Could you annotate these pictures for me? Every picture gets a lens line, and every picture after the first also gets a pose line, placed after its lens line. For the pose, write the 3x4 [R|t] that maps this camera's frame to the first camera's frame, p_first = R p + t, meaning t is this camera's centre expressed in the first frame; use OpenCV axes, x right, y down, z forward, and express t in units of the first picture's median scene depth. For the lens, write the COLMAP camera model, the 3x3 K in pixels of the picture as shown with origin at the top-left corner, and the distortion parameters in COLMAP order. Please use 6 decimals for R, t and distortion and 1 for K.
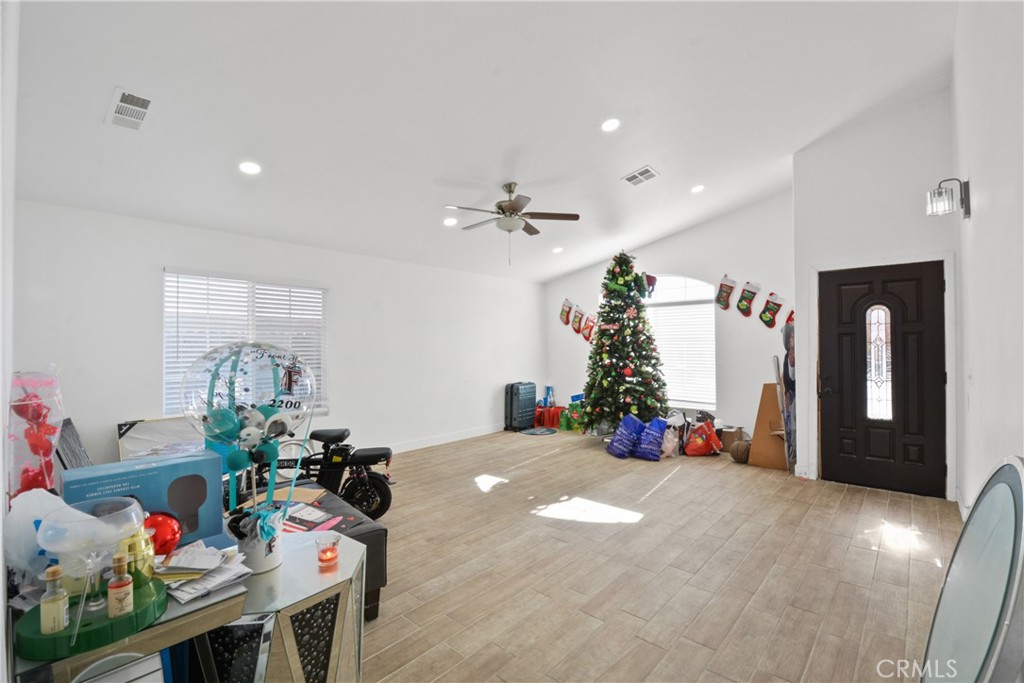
lens RADIAL K [[452.2, 0, 516.5], [0, 452.2, 341.5], [0, 0, 1]] dist [-0.011632, -0.005969]
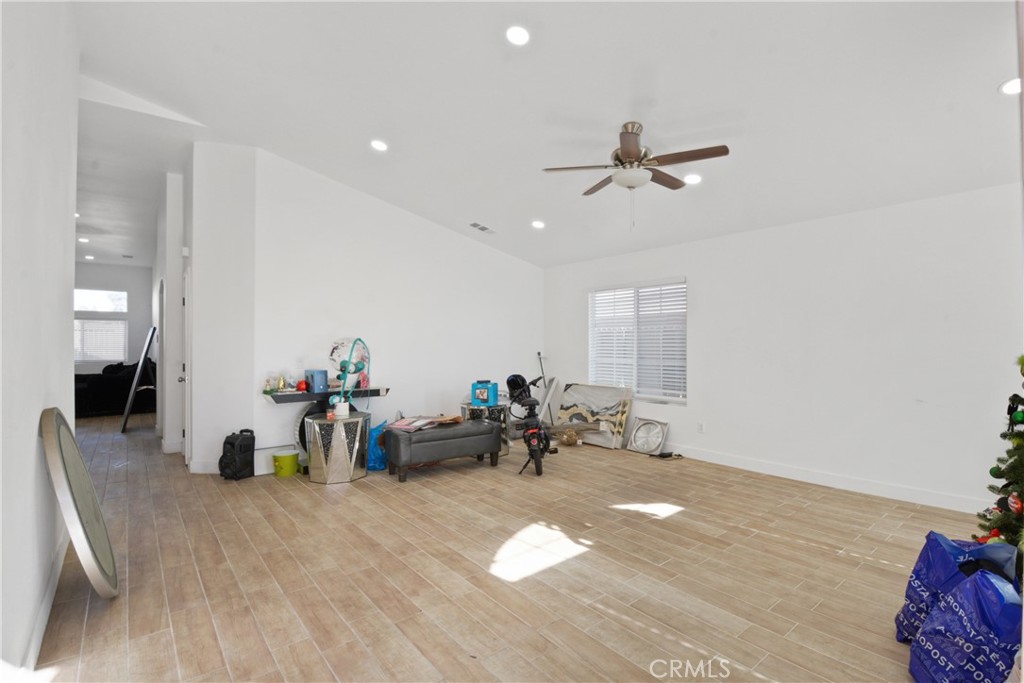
lens RADIAL K [[452.2, 0, 515.5], [0, 452.2, 342.2], [0, 0, 1]] dist [-0.011632, -0.005969]
pose [[-0.124966, 0.007323, -0.992134, 0.895239], [0.008511, 0.999944, 0.006309, 0.008070], [0.992124, -0.007656, -0.125022, 1.017011]]
